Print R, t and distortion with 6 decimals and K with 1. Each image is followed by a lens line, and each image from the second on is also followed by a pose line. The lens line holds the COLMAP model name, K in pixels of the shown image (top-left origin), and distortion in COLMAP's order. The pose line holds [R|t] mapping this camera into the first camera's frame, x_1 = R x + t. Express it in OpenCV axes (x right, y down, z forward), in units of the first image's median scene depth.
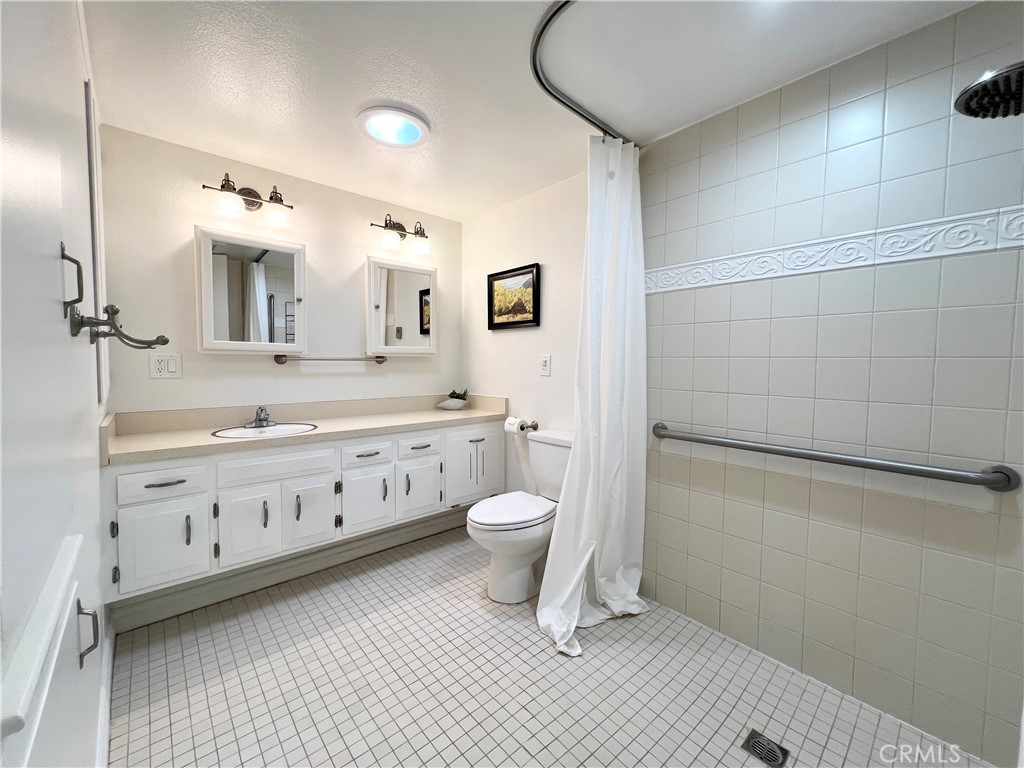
lens RADIAL K [[410.8, 0, 509.4], [0, 410.8, 382.3], [0, 0, 1]] dist [-0.002998, 0.000803]
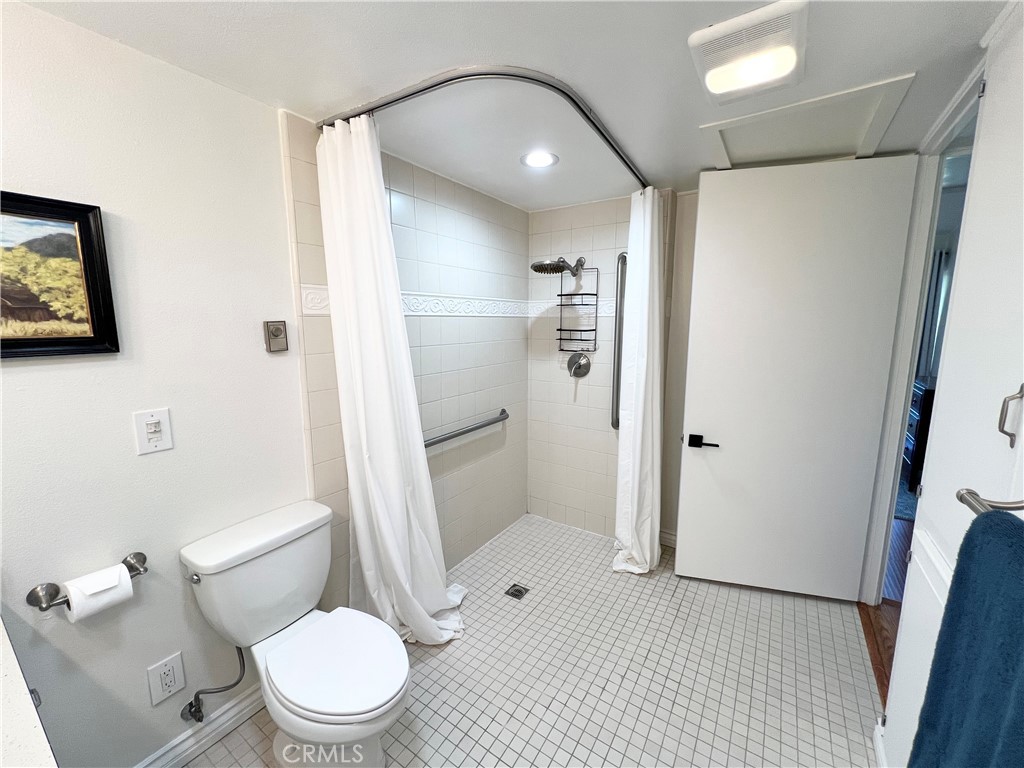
lens RADIAL K [[410.8, 0, 509.4], [0, 410.8, 382.3], [0, 0, 1]] dist [-0.002998, 0.000803]
pose [[-0.257424, -0.153881, 0.953967, -0.525105], [0.048426, 0.983944, 0.171784, -0.177376], [-0.965084, 0.090418, -0.245838, 0.771985]]
